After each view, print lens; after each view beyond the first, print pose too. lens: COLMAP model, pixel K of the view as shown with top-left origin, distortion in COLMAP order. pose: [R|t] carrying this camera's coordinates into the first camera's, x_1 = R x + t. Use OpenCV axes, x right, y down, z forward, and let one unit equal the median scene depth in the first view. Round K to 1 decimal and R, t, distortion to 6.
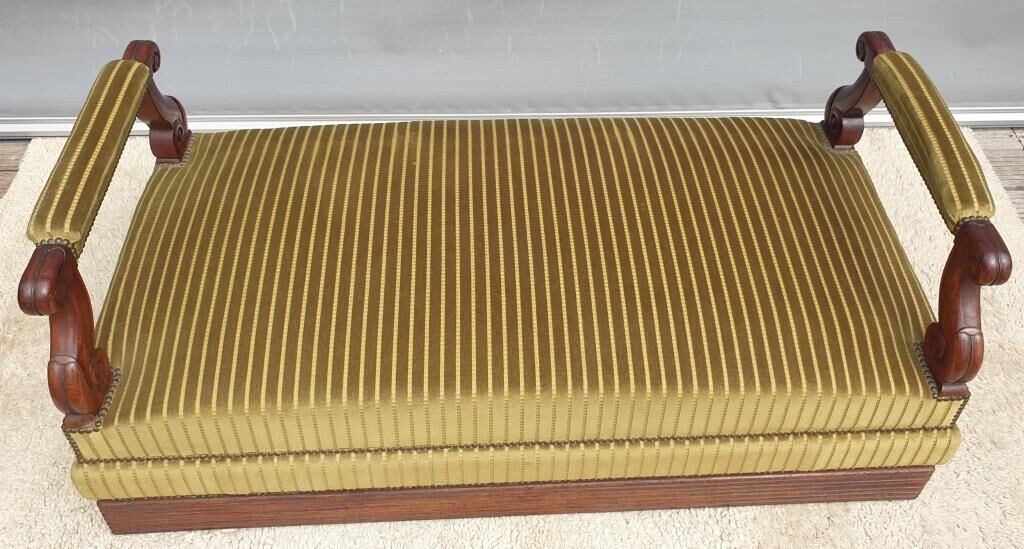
lens RADIAL K [[883.6, 0, 507.2], [0, 883.6, 177.3], [0, 0, 1]] dist [0.031952, -0.024950]
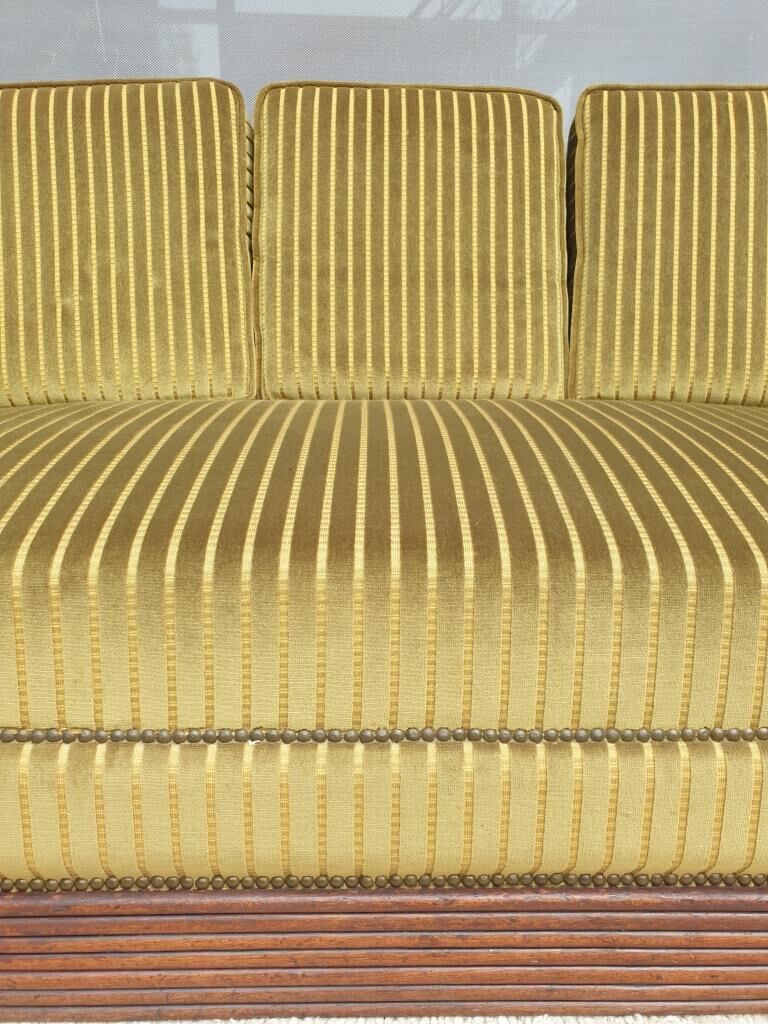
lens RADIAL K [[810.7, 0, 384.5], [0, 810.7, 503.6], [0, 0, 1]] dist [-0.013663, 0.026953]
pose [[0.999476, 0.010802, -0.030507, 0.004973], [-0.023830, 0.883455, -0.467910, 0.385842], [0.021897, 0.468392, 0.883249, 0.612075]]
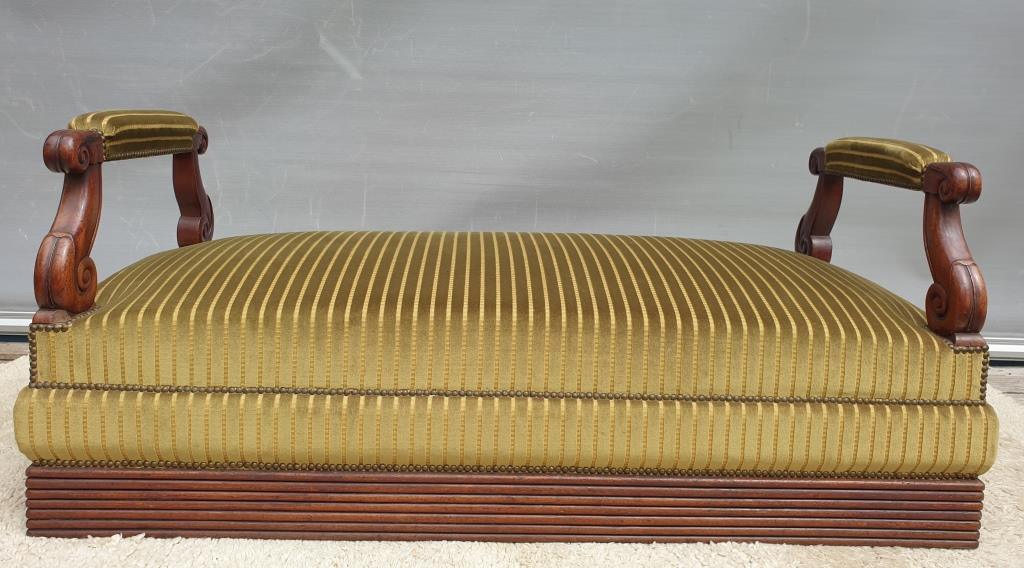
lens RADIAL K [[812.1, 0, 506.4], [0, 812.1, 228.2], [0, 0, 1]] dist [0.032736, -0.010744]
pose [[0.999569, 0.025895, -0.013857, 0.016853], [-0.029234, 0.832037, -0.553949, 0.629091], [-0.002815, 0.554115, 0.832435, 0.201687]]
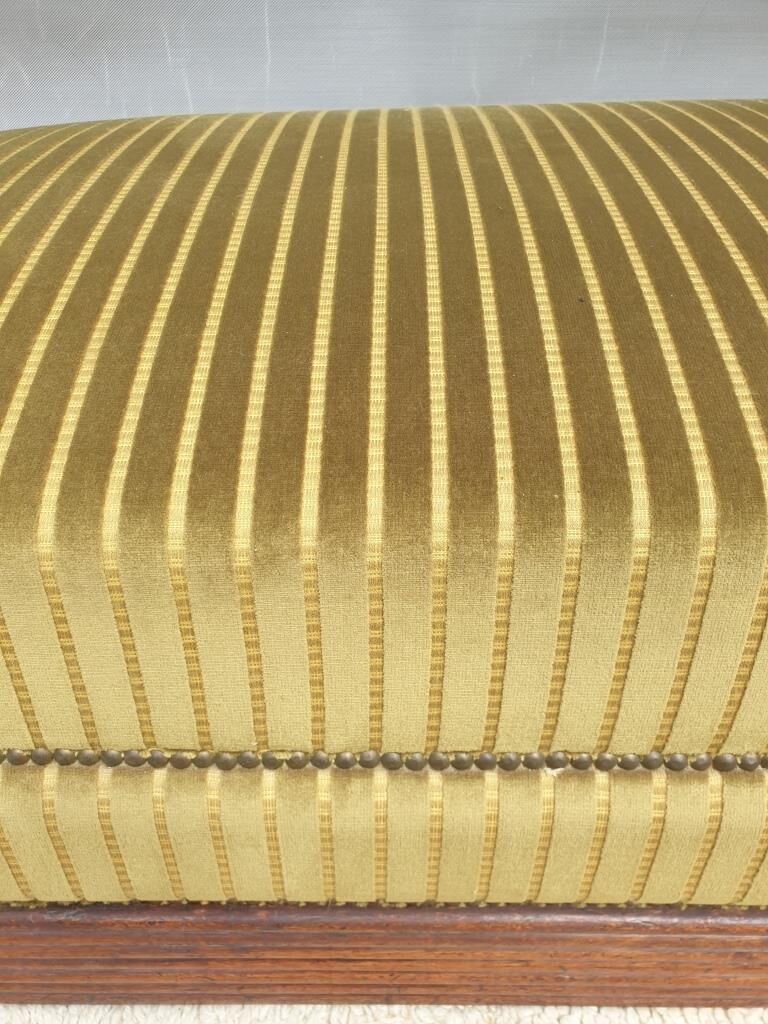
lens RADIAL K [[810.7, 0, 378.7], [0, 810.7, 518.6], [0, 0, 1]] dist [-0.013663, 0.026953]
pose [[0.997962, 0.021429, -0.060100, -0.108614], [-0.027419, 0.994541, -0.100683, 0.256973], [0.057614, 0.102126, 0.993102, 0.742179]]
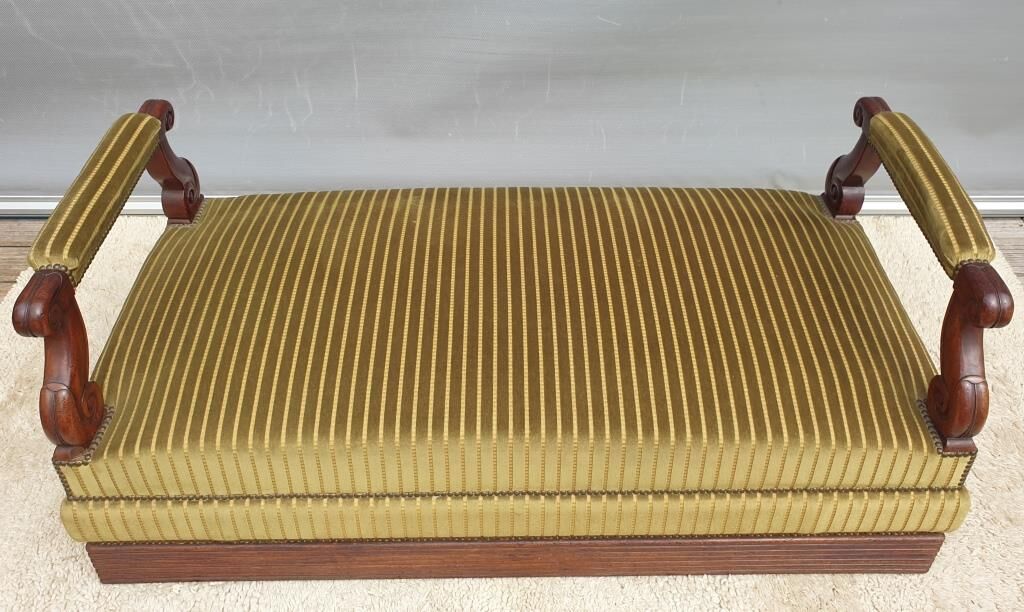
lens RADIAL K [[856.4, 0, 497.7], [0, 856.4, 239.9], [0, 0, 1]] dist [0.024269, -0.007077]
pose [[0.998985, 0.011444, -0.043556, 0.039616], [-0.015285, 0.995924, -0.088892, 0.106507], [0.042361, 0.089467, 0.995088, 0.028562]]
